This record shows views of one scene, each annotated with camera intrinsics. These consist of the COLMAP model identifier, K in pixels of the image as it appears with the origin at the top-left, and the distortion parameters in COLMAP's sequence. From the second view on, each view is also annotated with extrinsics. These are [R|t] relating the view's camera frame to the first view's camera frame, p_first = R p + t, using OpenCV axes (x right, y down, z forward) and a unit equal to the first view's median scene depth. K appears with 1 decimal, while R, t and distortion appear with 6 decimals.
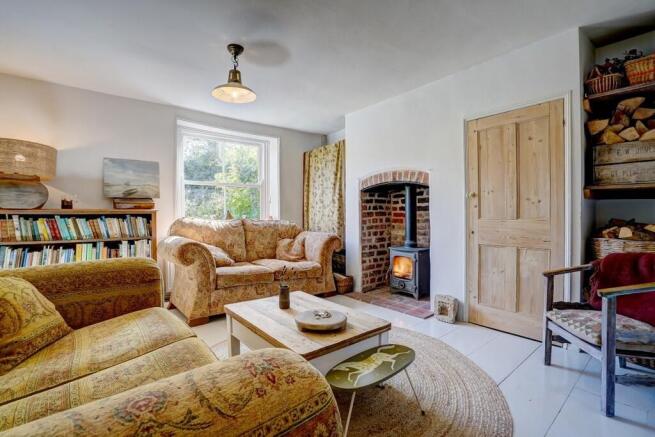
lens RADIAL K [[306.6, 0, 324.3], [0, 306.6, 213.3], [0, 0, 1]] dist [-0.022767, 0.000237]
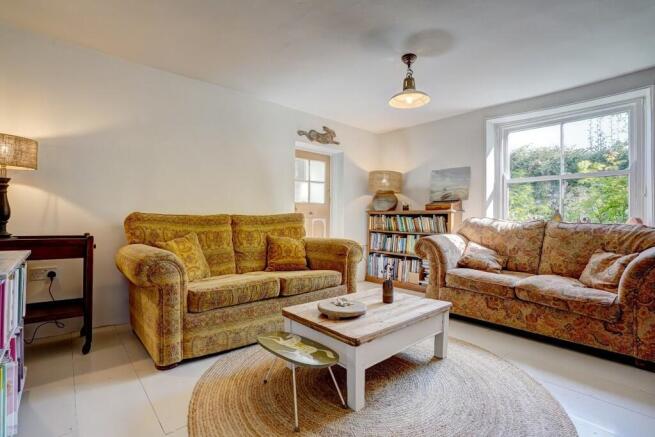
lens RADIAL K [[306.6, 0, 325.9], [0, 306.6, 219.1], [0, 0, 1]] dist [-0.022767, 0.000237]
pose [[0.045816, 0.004515, -0.998940, 0.718702], [-0.008867, 0.999952, 0.004113, 0.027222], [0.998911, 0.008669, 0.045854, 0.619774]]
